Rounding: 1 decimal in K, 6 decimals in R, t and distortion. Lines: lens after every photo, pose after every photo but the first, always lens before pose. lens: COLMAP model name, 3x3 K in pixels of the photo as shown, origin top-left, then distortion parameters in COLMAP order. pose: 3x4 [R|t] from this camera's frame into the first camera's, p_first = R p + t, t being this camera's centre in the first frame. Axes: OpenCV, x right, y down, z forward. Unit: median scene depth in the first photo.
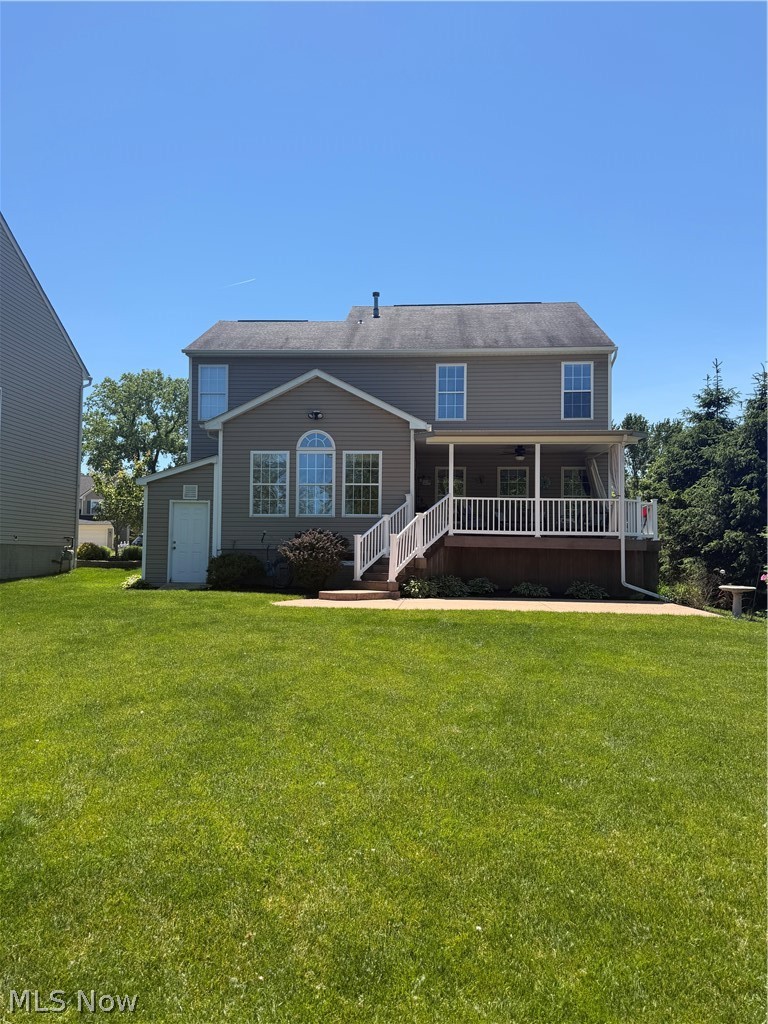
lens RADIAL K [[706.8, 0, 384.0], [0, 706.8, 512.0], [0, 0, 1]] dist [0.165100, -0.357367]
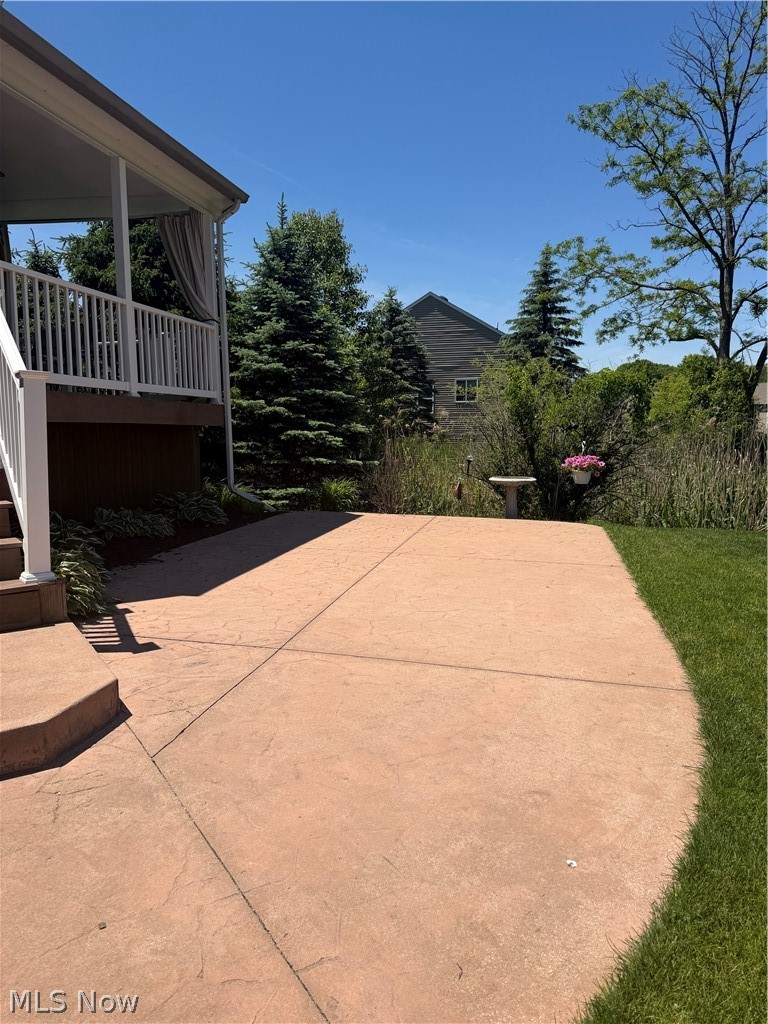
lens RADIAL K [[706.8, 0, 384.0], [0, 706.8, 512.0], [0, 0, 1]] dist [0.165100, -0.357367]
pose [[0.181551, -0.130681, 0.974660, -0.181966], [-0.059183, 0.987882, 0.143477, 0.032397], [-0.981599, -0.083732, 0.171617, 0.754143]]
